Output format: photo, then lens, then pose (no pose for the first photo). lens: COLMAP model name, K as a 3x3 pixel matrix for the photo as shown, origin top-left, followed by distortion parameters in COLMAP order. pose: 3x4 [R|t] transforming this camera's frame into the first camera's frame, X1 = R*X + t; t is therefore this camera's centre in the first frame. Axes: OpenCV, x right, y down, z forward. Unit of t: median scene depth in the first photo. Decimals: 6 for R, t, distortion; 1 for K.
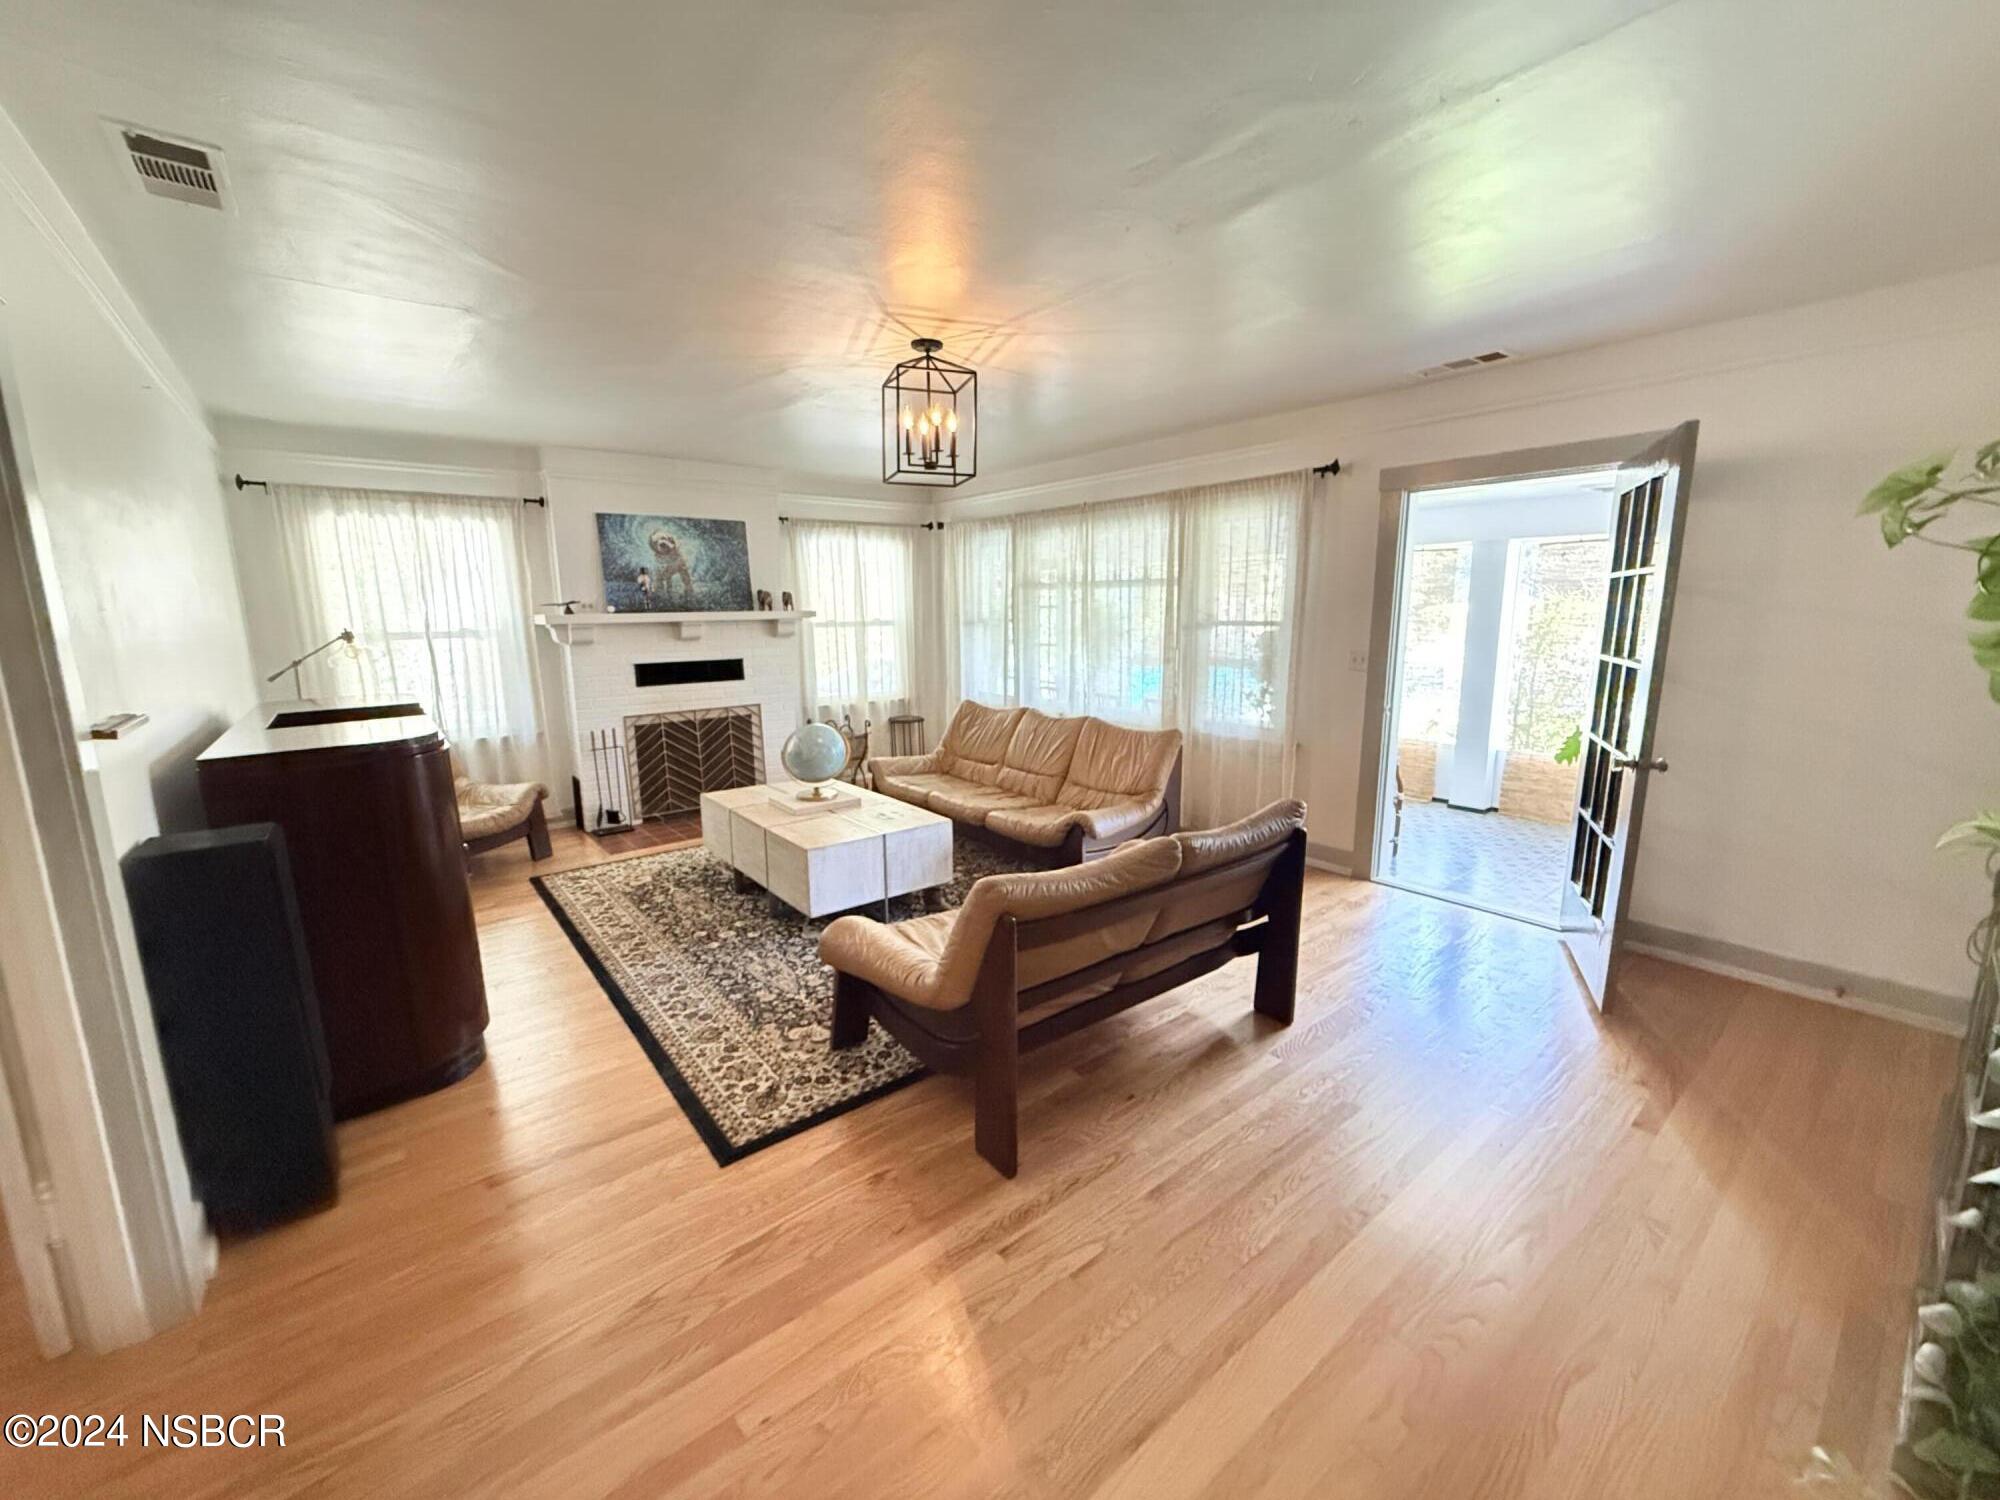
lens RADIAL K [[798.4, 0, 993.9], [0, 798.4, 754.2], [0, 0, 1]] dist [0.000810, 0.000275]
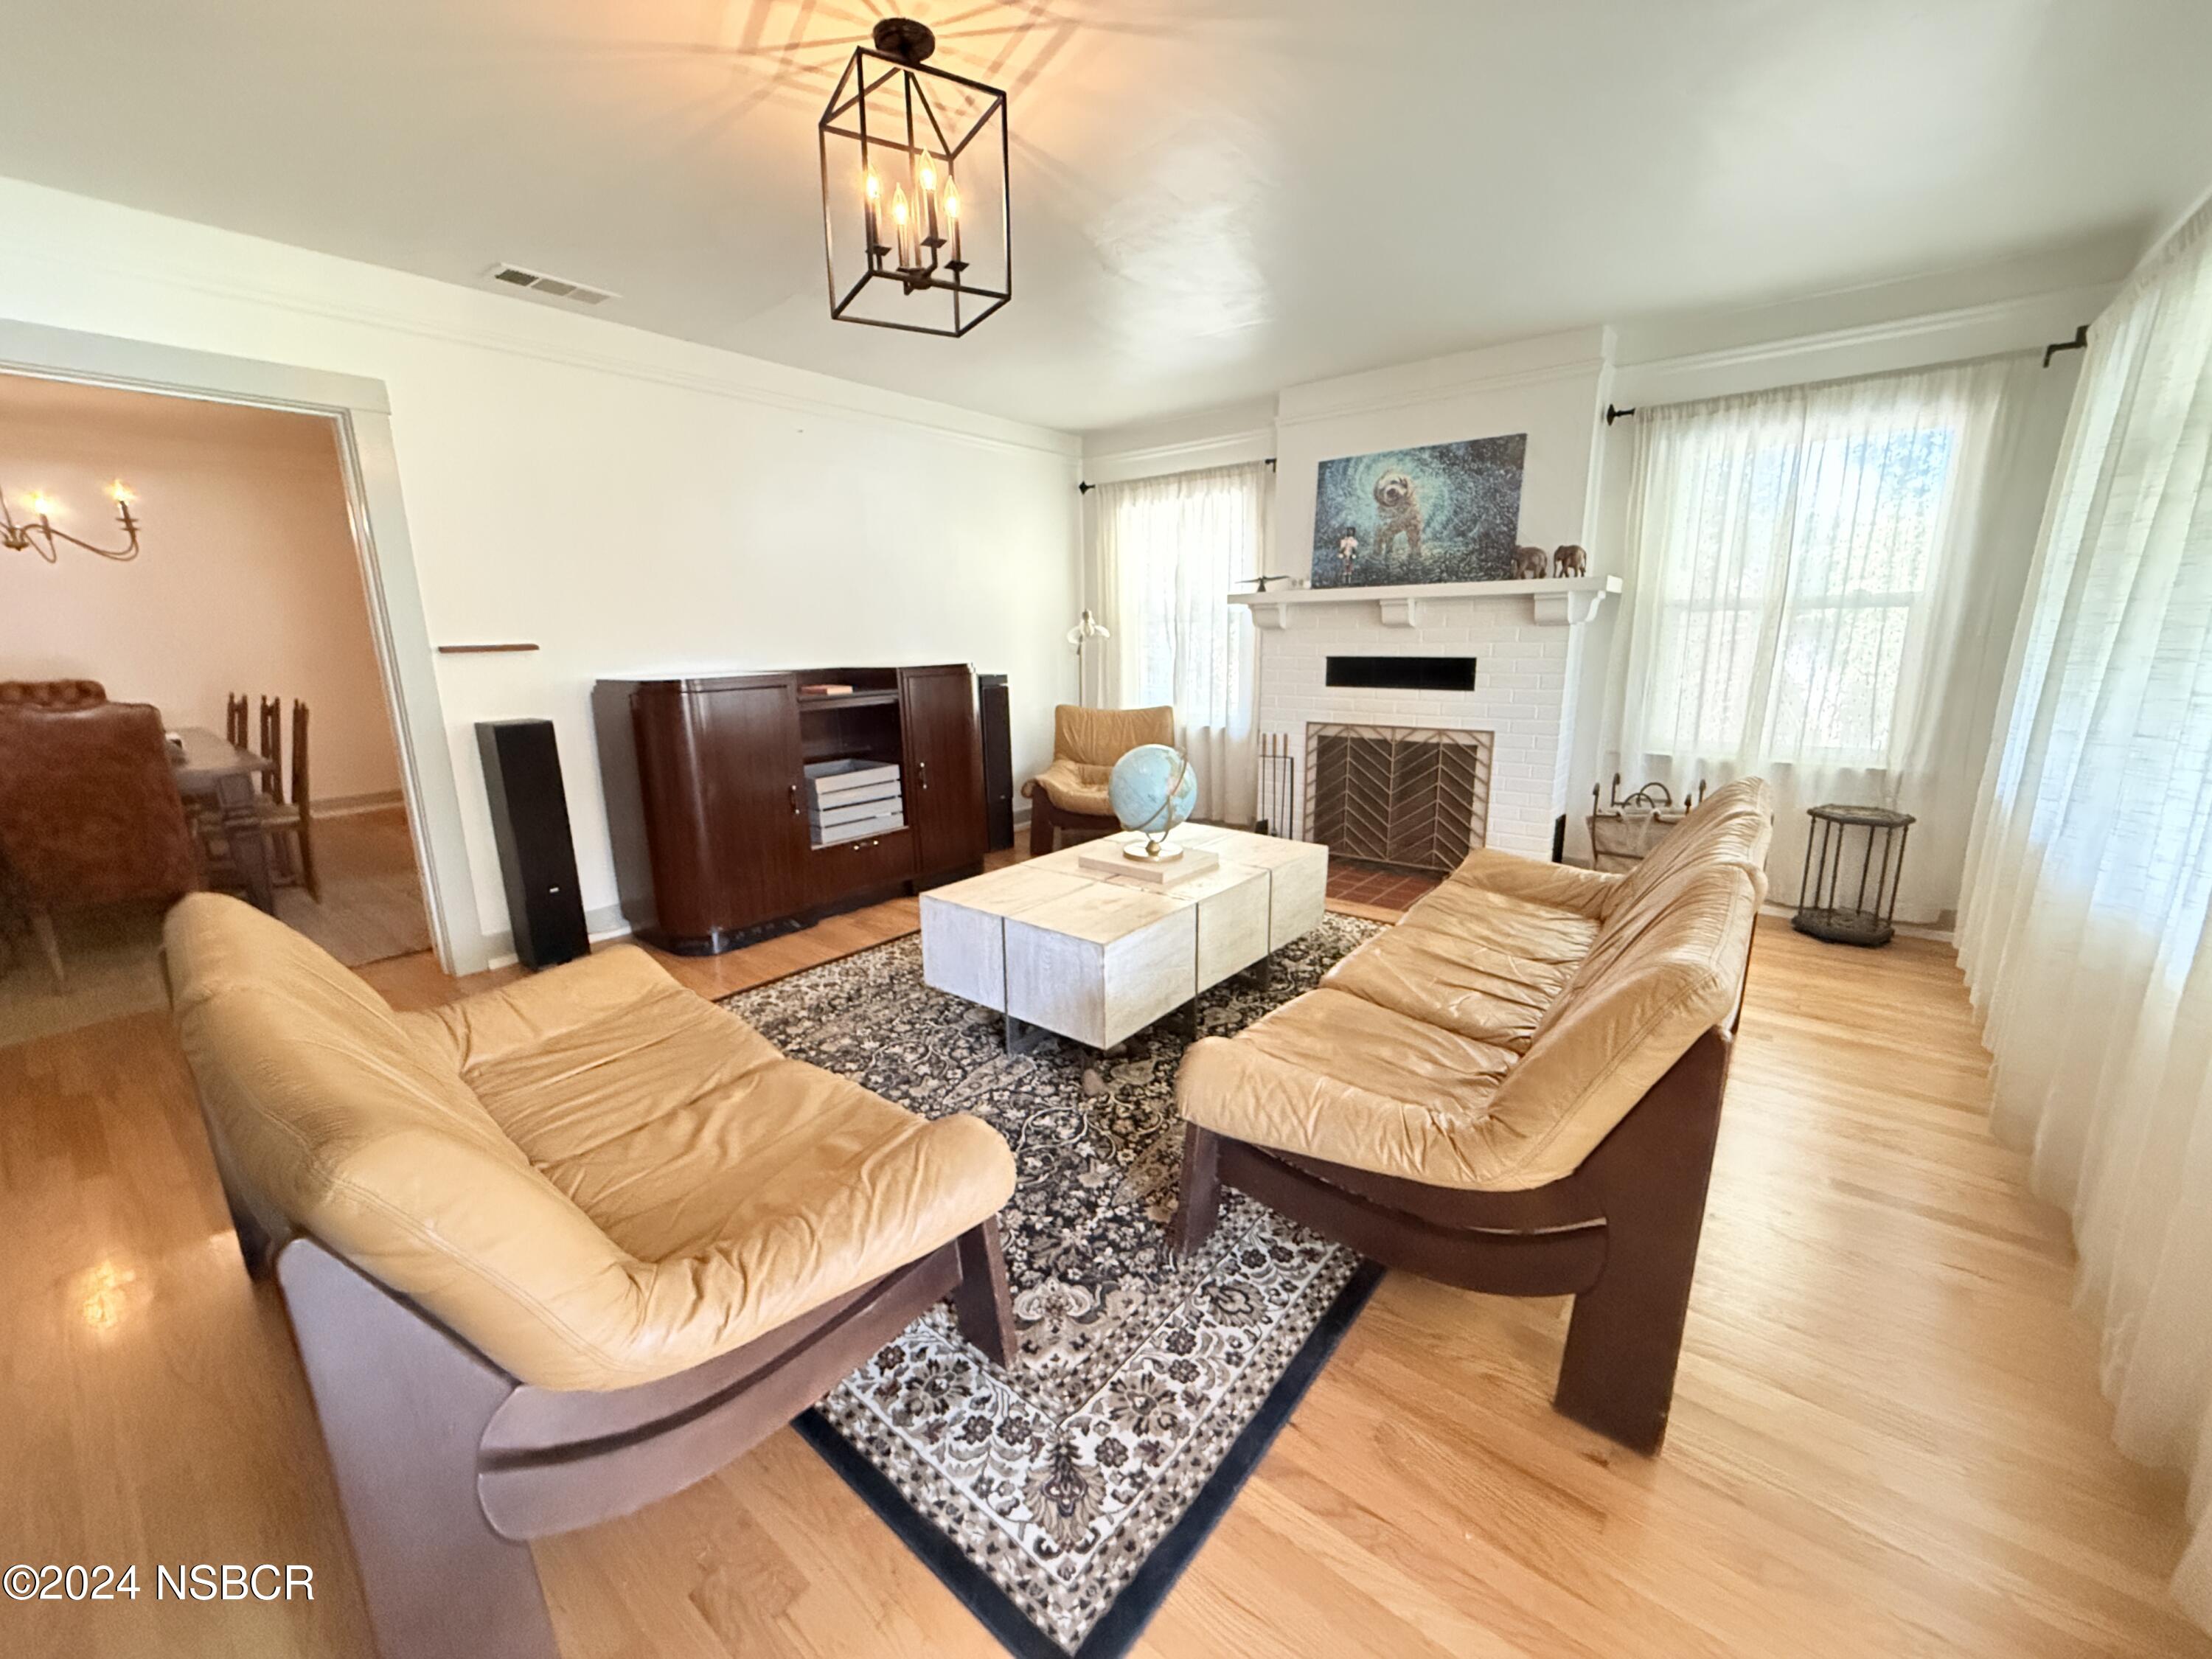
lens RADIAL K [[883.0, 0, 1104.3], [0, 883.0, 826.7], [0, 0, 1]] dist [0.000810, 0.000275]
pose [[0.216659, 0.218648, -0.951447, 0.347857], [-0.169150, 0.968263, 0.183995, -0.071975], [0.961482, 0.121073, 0.246767, 0.585985]]
